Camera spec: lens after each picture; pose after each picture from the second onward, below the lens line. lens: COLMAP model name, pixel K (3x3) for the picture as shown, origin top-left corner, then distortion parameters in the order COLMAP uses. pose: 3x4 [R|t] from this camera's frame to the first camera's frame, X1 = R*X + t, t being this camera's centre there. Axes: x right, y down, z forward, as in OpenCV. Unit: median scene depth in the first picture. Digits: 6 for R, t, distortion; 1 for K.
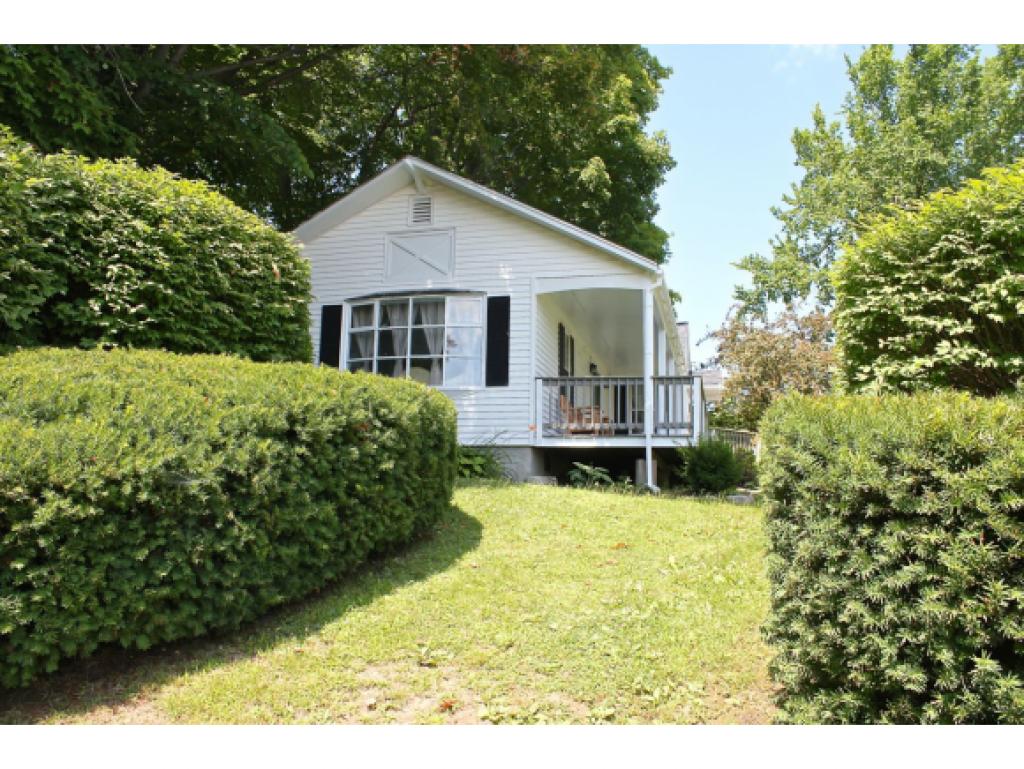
lens RADIAL K [[839.1, 0, 512.0], [0, 839.1, 384.5], [0, 0, 1]] dist [-0.145484, 0.124643]
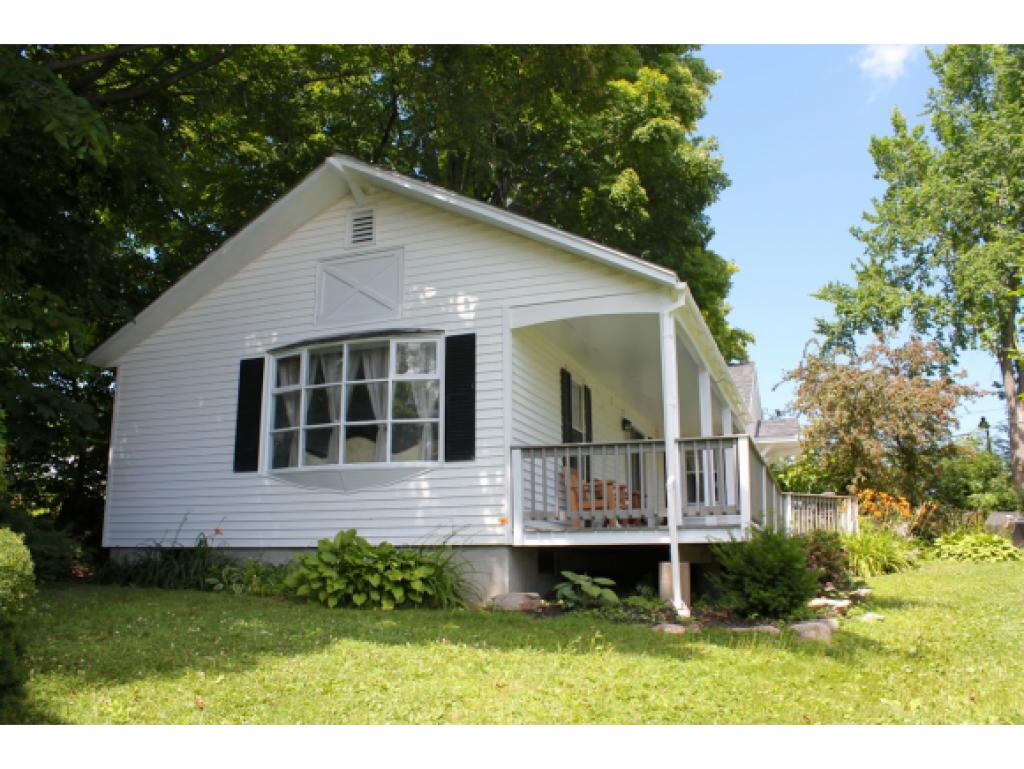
lens RADIAL K [[839.1, 0, 512.0], [0, 839.1, 384.5], [0, 0, 1]] dist [-0.145484, 0.124643]
pose [[0.993775, -0.047317, -0.100863, 0.054697], [0.040741, 0.996968, -0.066288, -0.007251], [0.103694, 0.061766, 0.992690, 0.160284]]
